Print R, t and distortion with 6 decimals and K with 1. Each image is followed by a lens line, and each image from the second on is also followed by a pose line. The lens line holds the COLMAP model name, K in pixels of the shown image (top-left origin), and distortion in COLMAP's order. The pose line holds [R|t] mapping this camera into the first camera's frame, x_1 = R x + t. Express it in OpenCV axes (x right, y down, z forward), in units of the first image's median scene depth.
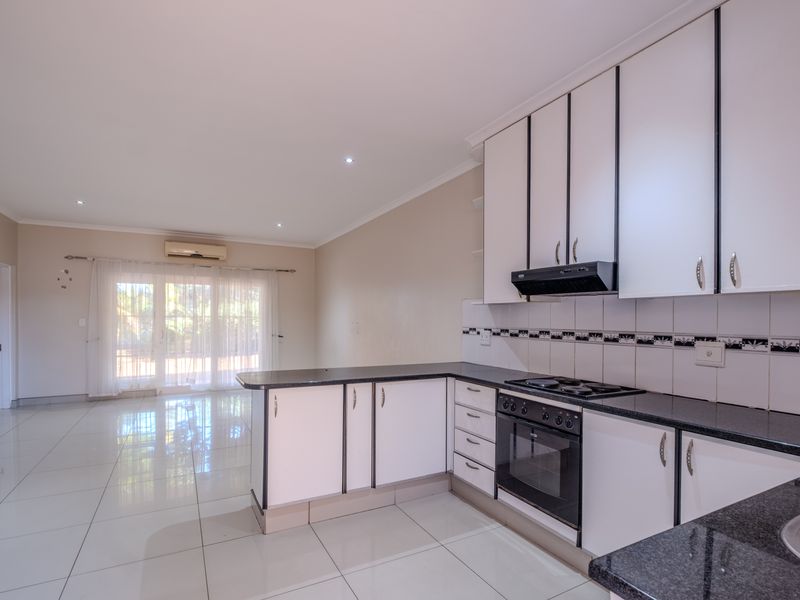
lens RADIAL K [[390.3, 0, 390.5], [0, 390.3, 322.7], [0, 0, 1]] dist [-0.034713, -0.001482]
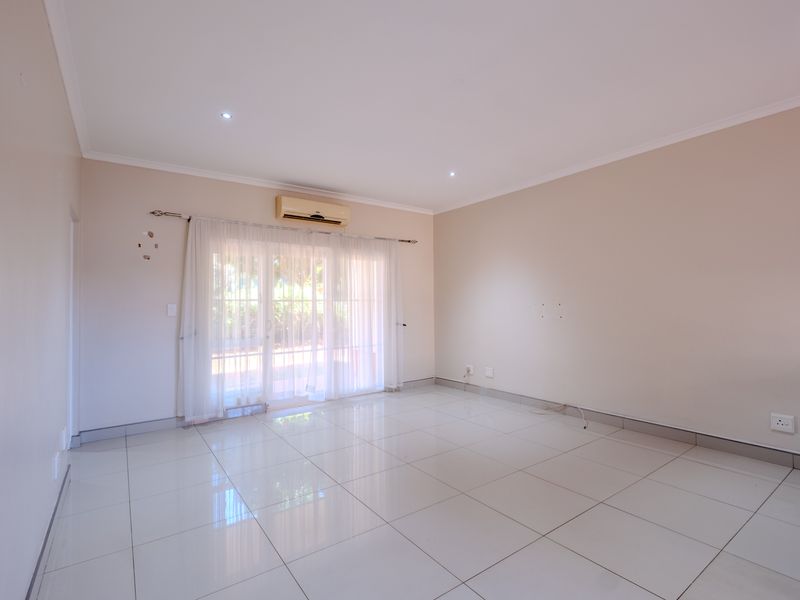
lens RADIAL K [[390.3, 0, 401.7], [0, 390.3, 299.9], [0, 0, 1]] dist [-0.034713, -0.001482]
pose [[0.994665, -0.012866, 0.102354, -0.434644], [0.014545, 0.999771, -0.015682, -0.002787], [-0.102129, 0.017087, 0.994624, 0.257523]]
